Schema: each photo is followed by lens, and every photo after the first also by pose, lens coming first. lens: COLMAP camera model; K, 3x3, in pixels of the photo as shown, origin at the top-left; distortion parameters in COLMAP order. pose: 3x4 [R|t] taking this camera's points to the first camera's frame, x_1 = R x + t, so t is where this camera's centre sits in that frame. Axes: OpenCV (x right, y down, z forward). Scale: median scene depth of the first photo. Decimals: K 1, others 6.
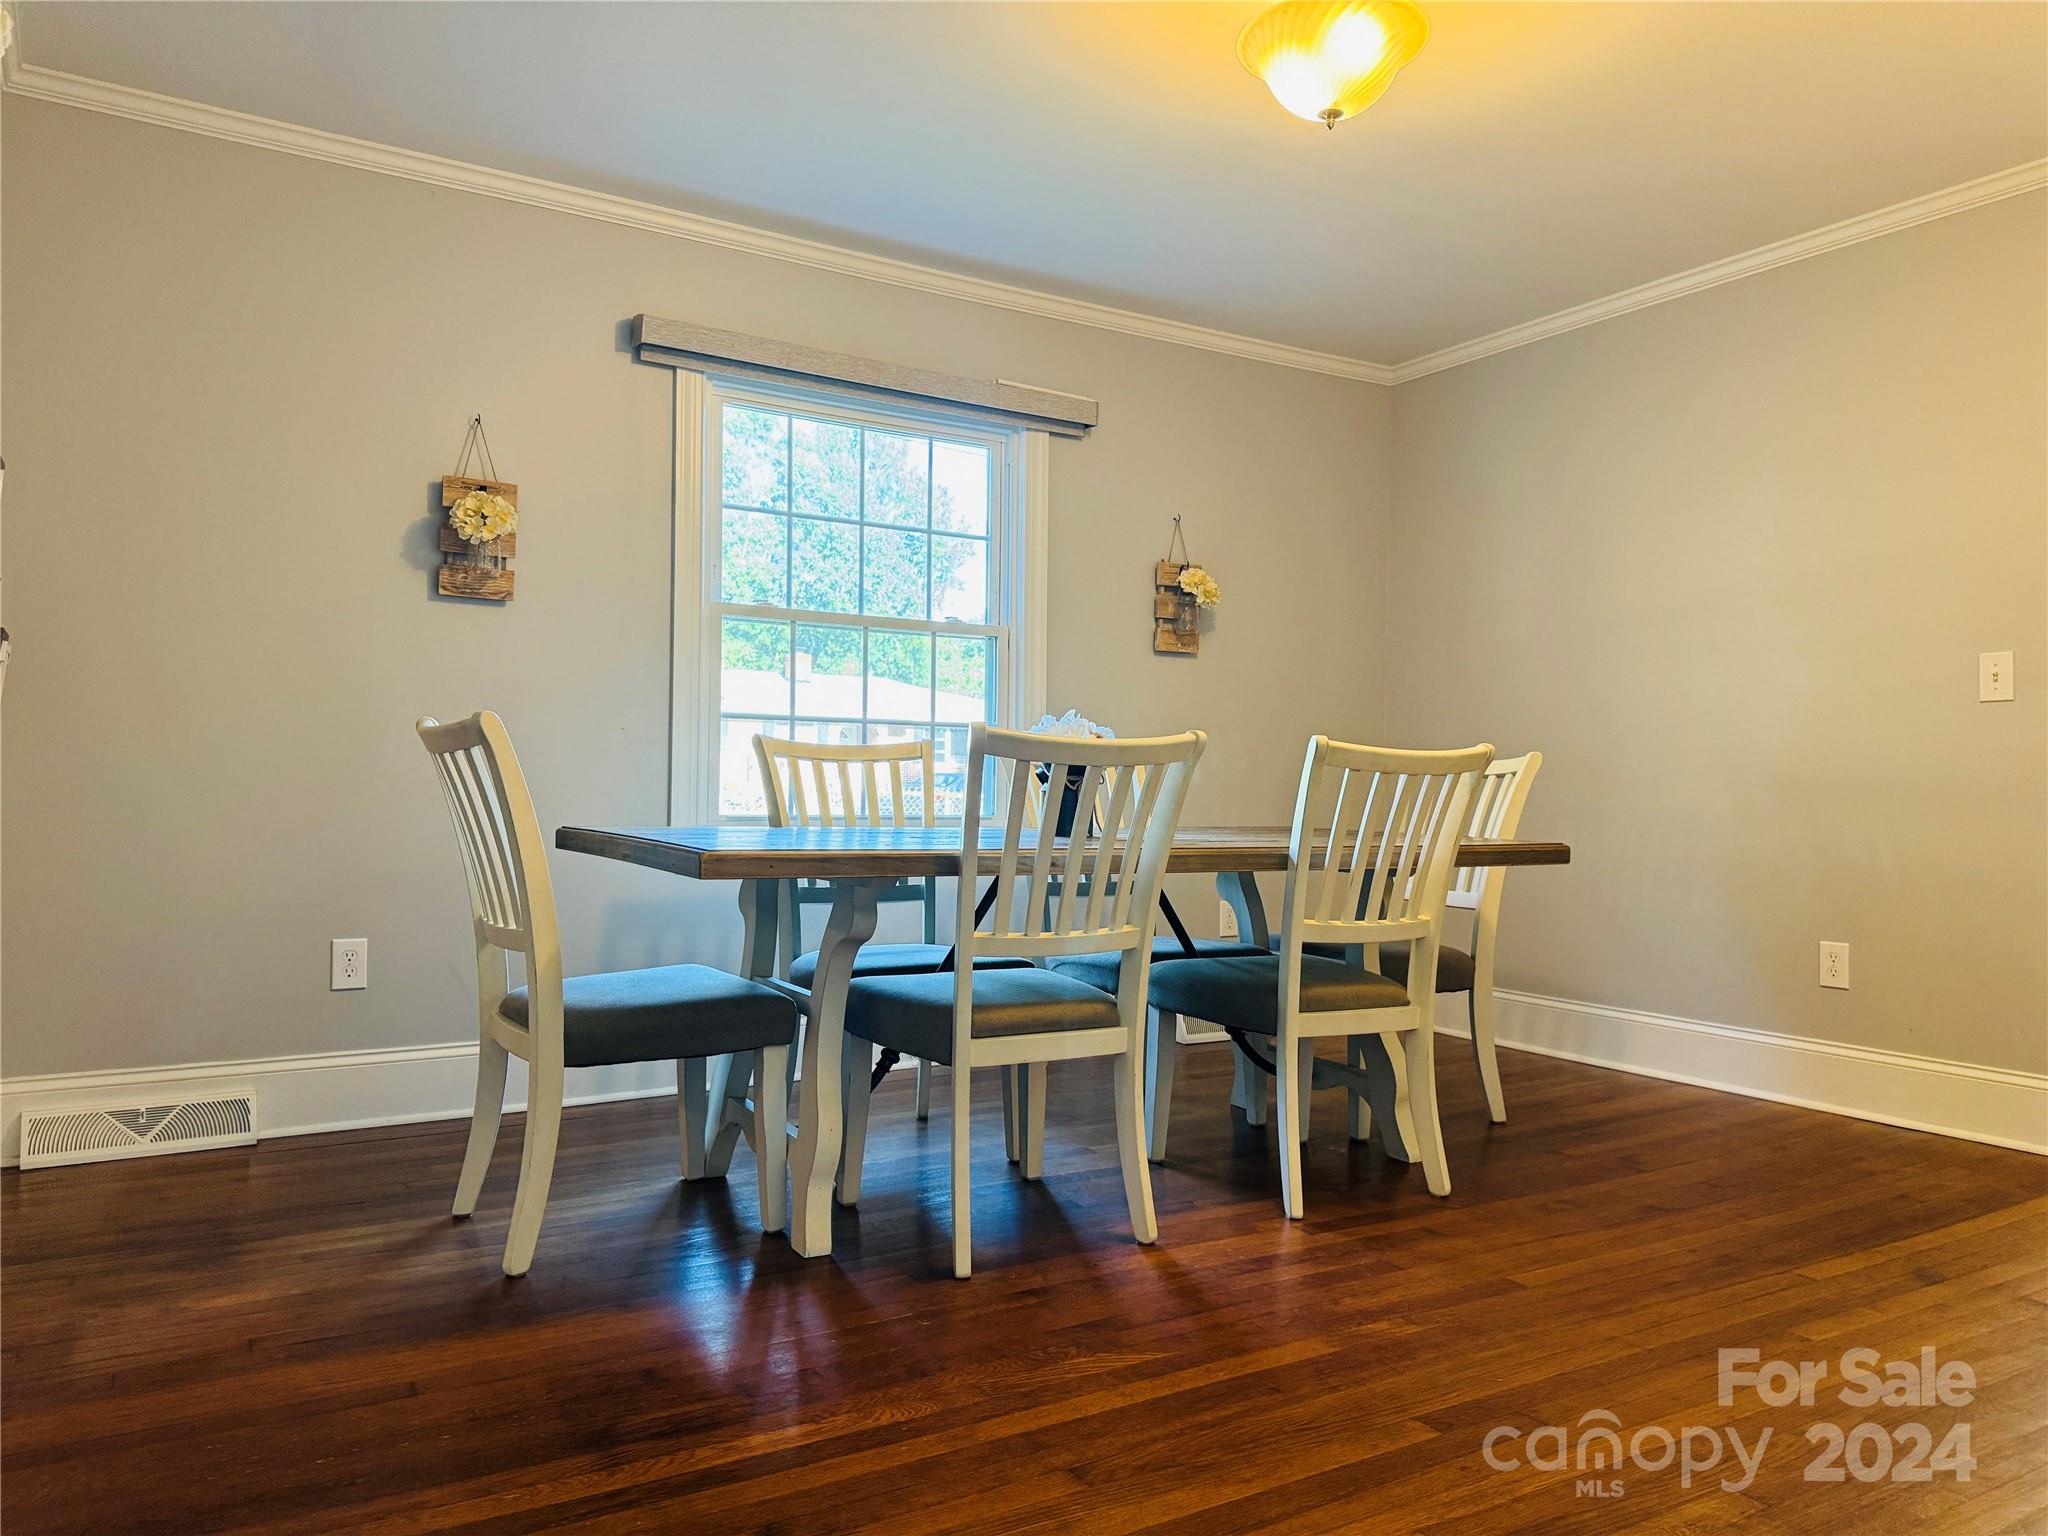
lens RADIAL K [[1453.5, 0, 1011.3], [0, 1453.5, 765.8], [0, 0, 1]] dist [0.092885, -0.124655]
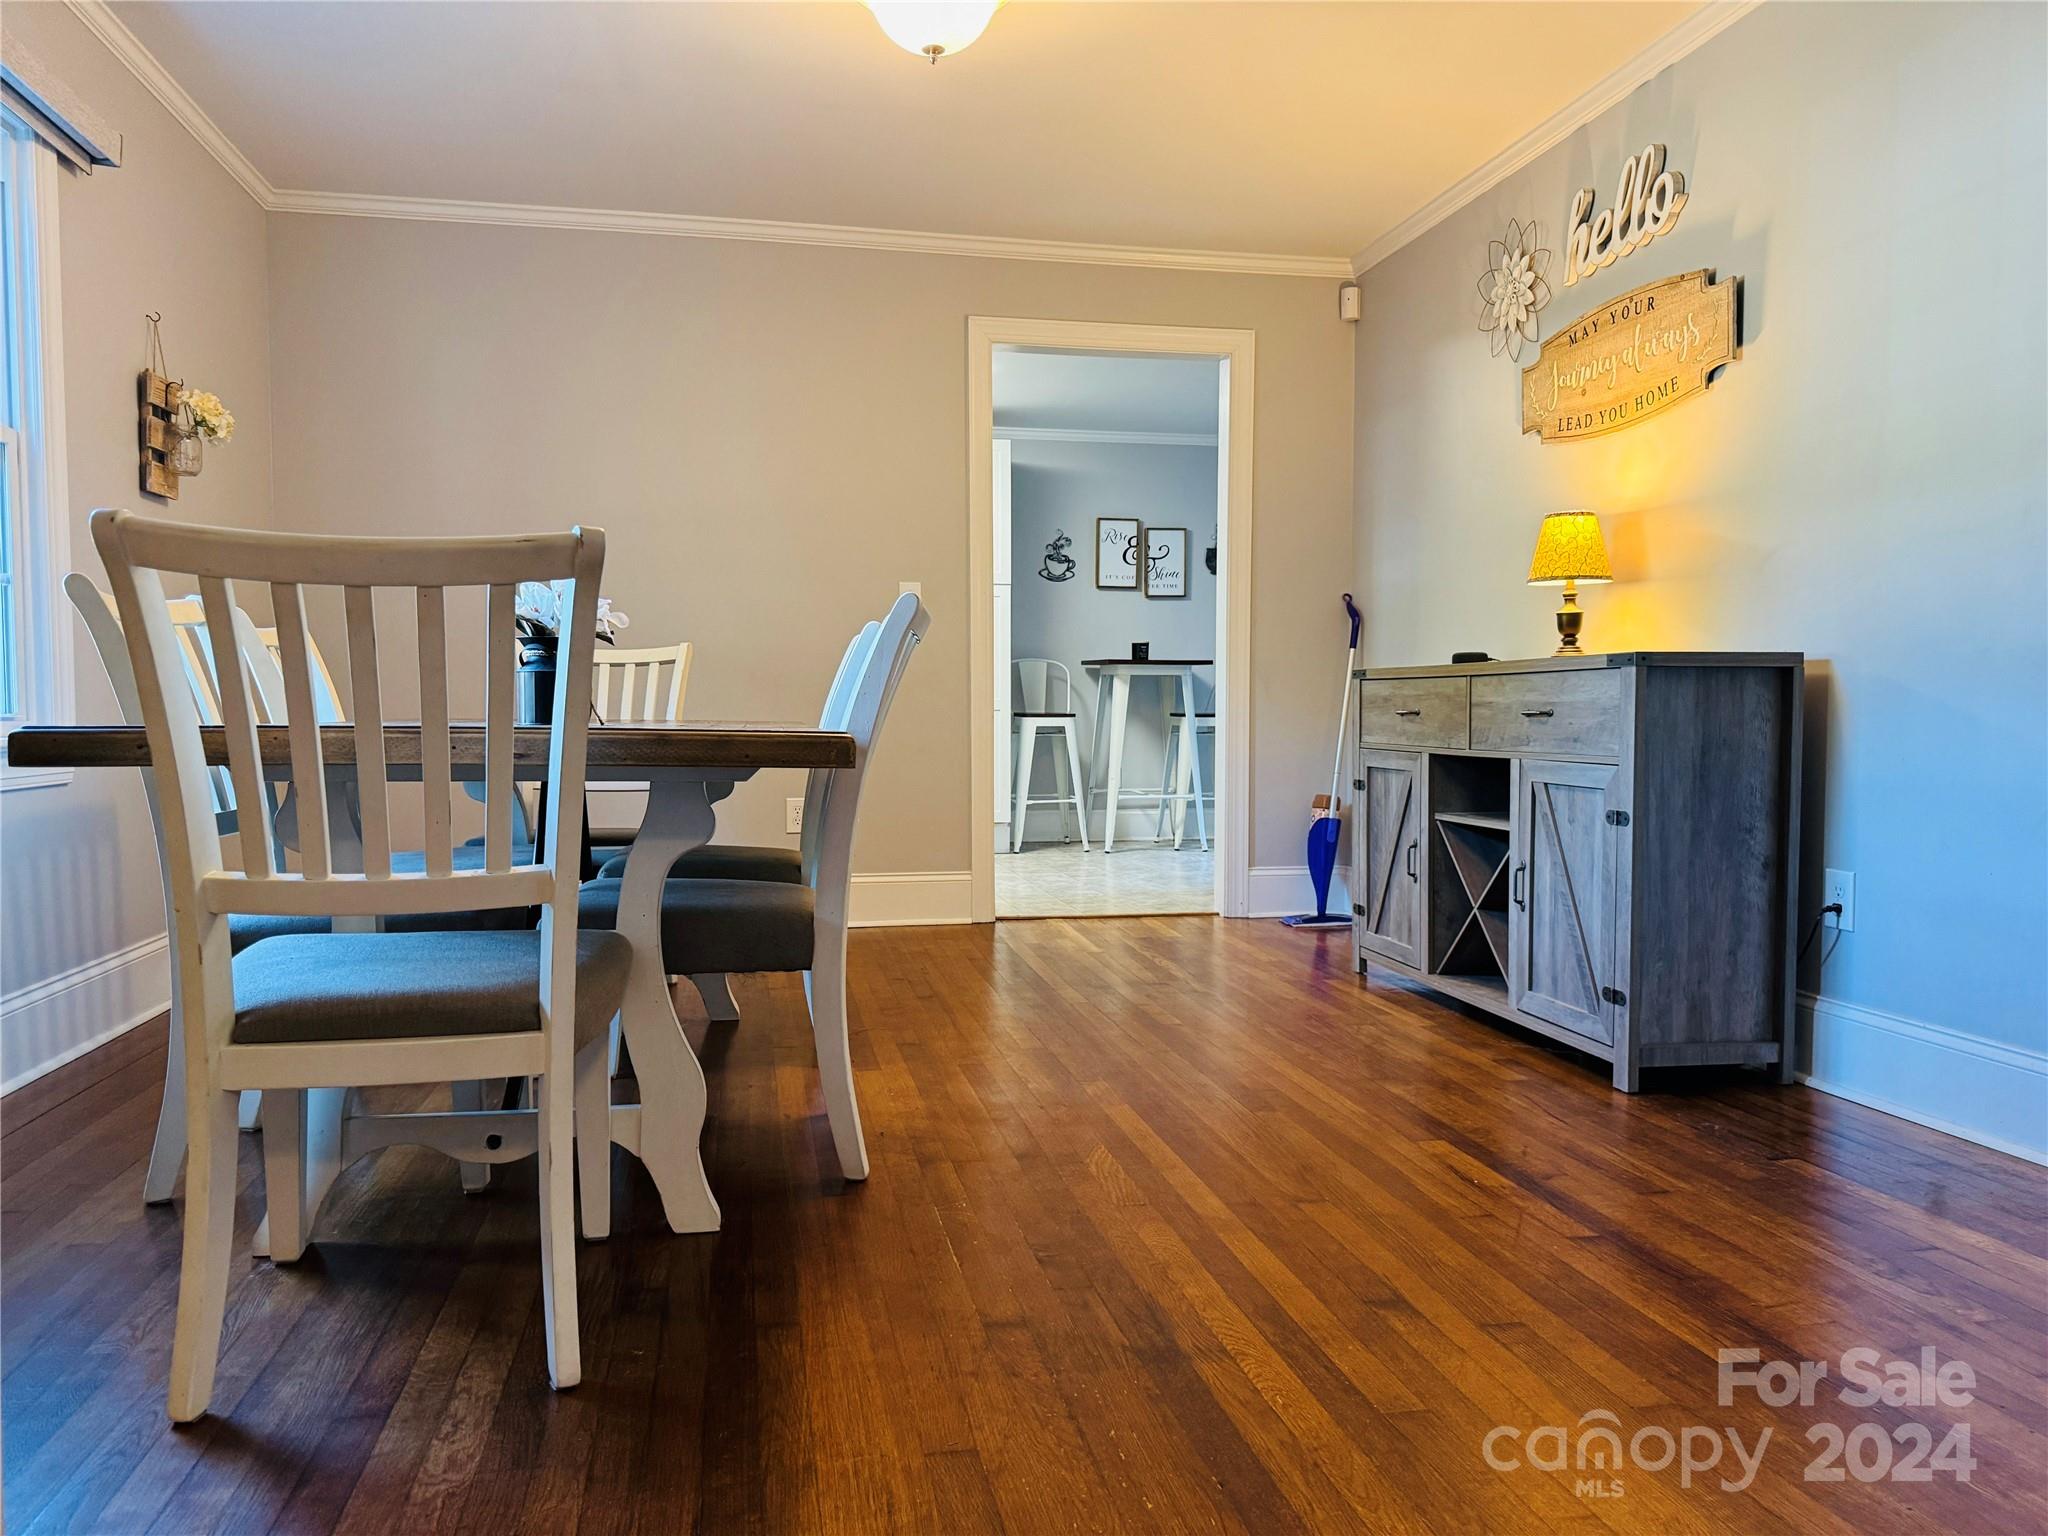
lens RADIAL K [[1453.5, 0, 1011.3], [0, 1453.5, 765.8], [0, 0, 1]] dist [0.092885, -0.124655]
pose [[0.346552, -0.050133, 0.936690, -1.110409], [-0.006546, 0.998417, 0.055858, 0.038669], [-0.938008, -0.025489, 0.345675, 0.753925]]
